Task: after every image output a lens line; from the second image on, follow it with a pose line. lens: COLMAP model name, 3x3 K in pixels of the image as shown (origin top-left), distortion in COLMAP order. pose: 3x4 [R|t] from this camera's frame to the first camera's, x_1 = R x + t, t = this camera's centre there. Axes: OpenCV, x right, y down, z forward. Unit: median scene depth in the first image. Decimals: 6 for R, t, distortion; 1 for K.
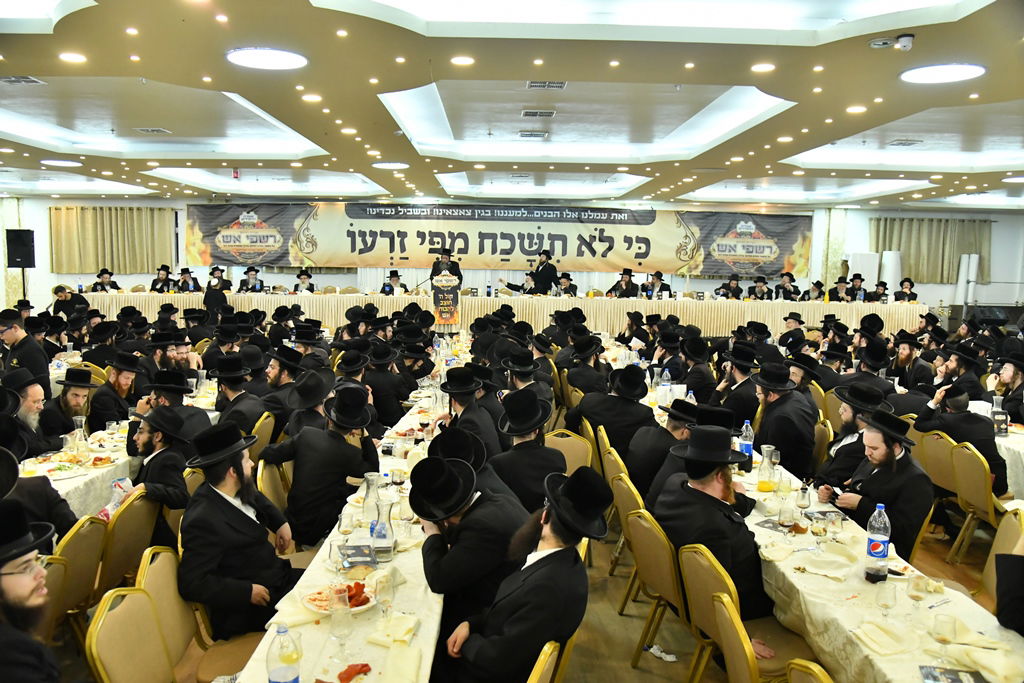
lens RADIAL K [[793.9, 0, 512.0], [0, 793.9, 341.5], [0, 0, 1]] dist [-0.098348, 0.000327]
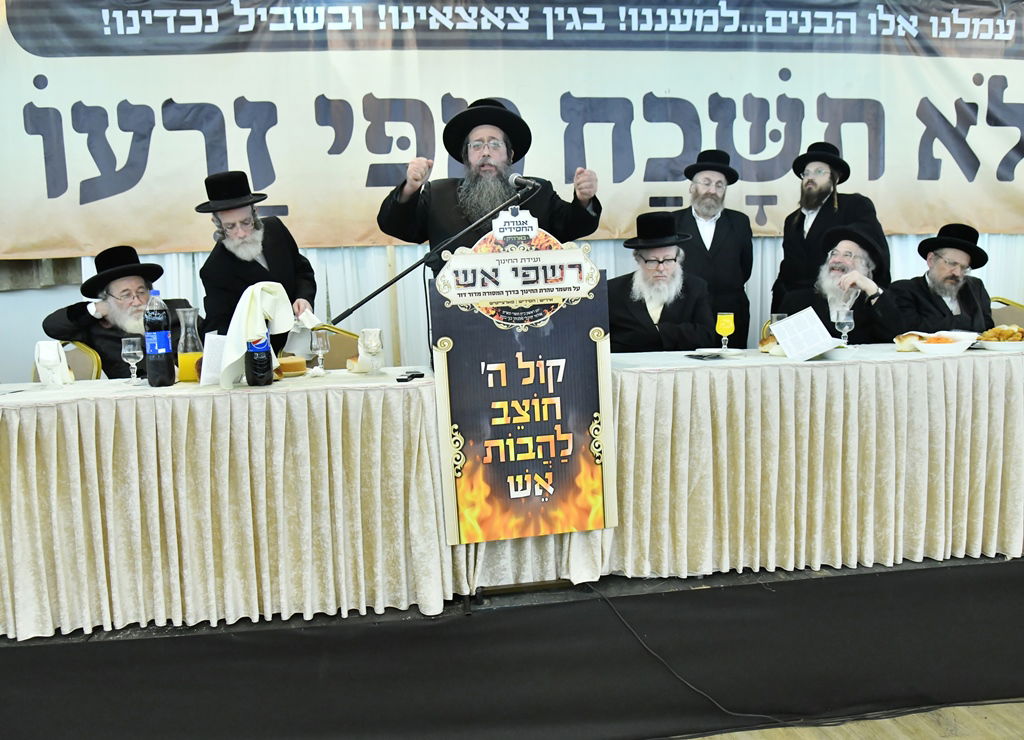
lens RADIAL K [[848.2, 0, 512.0], [0, 848.2, 370.0], [0, 0, 1]] dist [-0.049310, 0.012729]
pose [[0.992505, -0.060521, 0.106169, -0.098078], [0.060811, 0.998149, 0.000505, -0.054030], [-0.106003, 0.005955, 0.994348, 0.778764]]
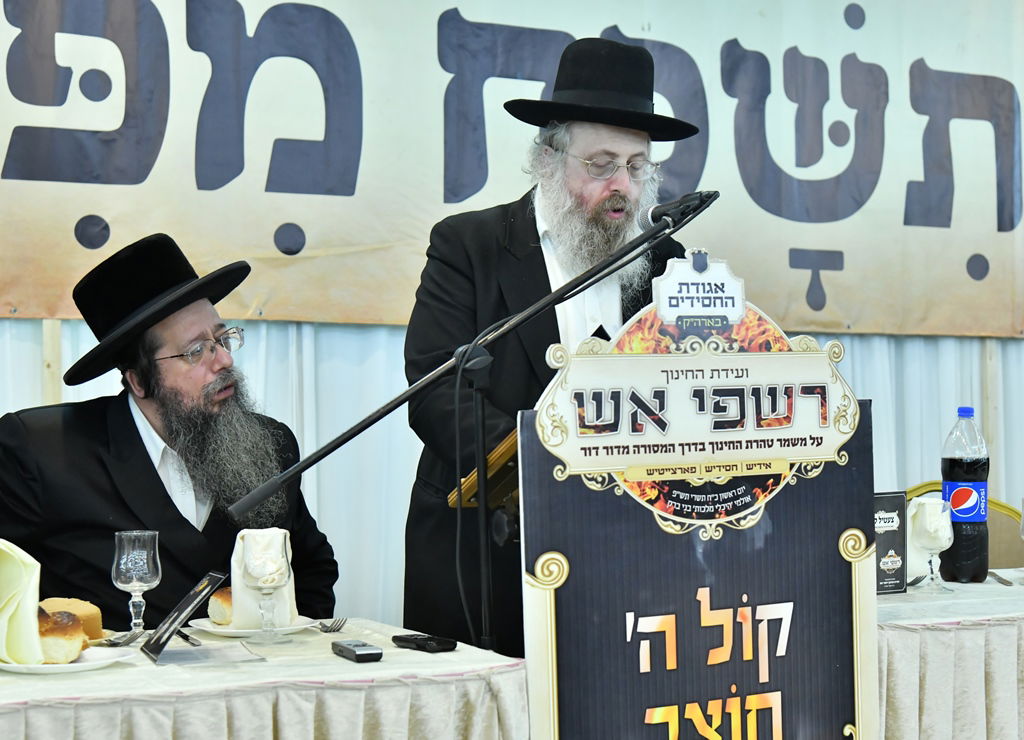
lens RADIAL K [[1748.1, 0, 515.0], [0, 1748.1, 372.0], [0, 0, 1]] dist [-0.022839, 0.036488]
pose [[0.903467, -0.013780, 0.428437, -0.153958], [0.064001, 0.992616, -0.103036, -0.061045], [-0.423854, 0.120510, 0.897678, 0.816910]]
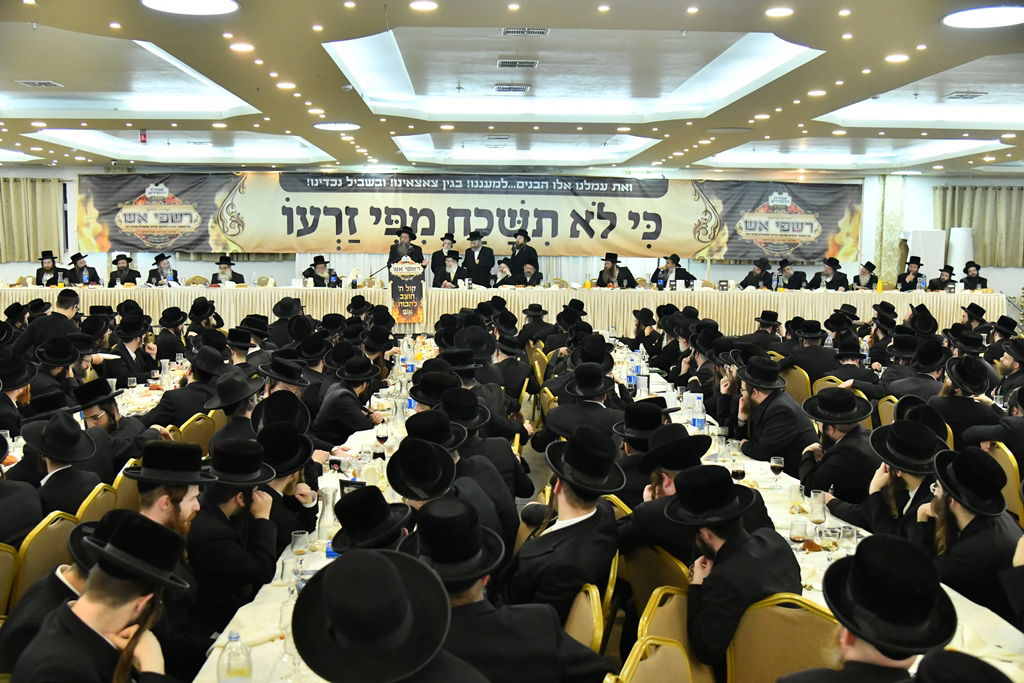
lens RADIAL K [[1018.7, 0, 512.0], [0, 1018.7, 341.5], [0, 0, 1]] dist [-0.072602, 0.000449]
pose [[0.999786, -0.008187, 0.018989, 0.002595], [0.008294, 0.999950, -0.005573, 0.003139], [-0.018942, 0.005729, 0.999804, -0.028371]]
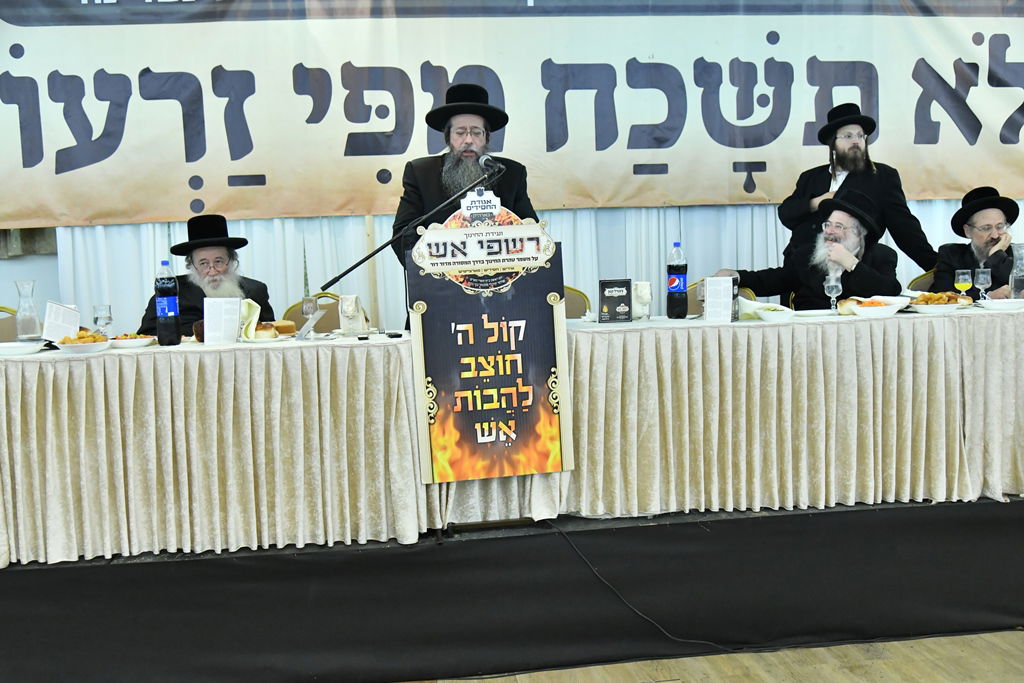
lens RADIAL K [[1093.9, 0, 512.0], [0, 1093.9, 341.5], [0, 0, 1]] dist [-0.043080, 0.039995]
pose [[0.993115, -0.060745, 0.100166, -0.097731], [0.062938, 0.997839, -0.018875, -0.046384], [-0.098803, 0.025050, 0.994792, 0.700767]]
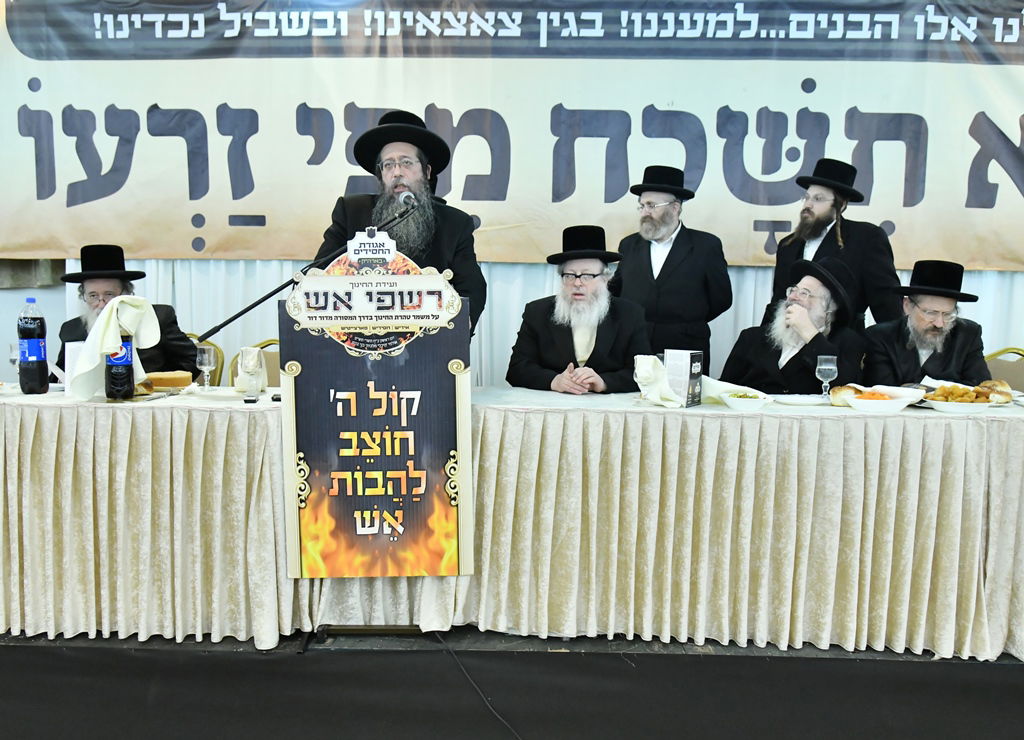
lens RADIAL K [[884.4, 0, 500.6], [0, 884.4, 387.4], [0, 0, 1]] dist [-0.006153, -0.002957]
pose [[0.998920, 0.000779, -0.046462, -0.048200], [-0.001103, 0.999975, -0.006944, -0.055067], [0.046456, 0.006987, 0.998896, 0.780940]]
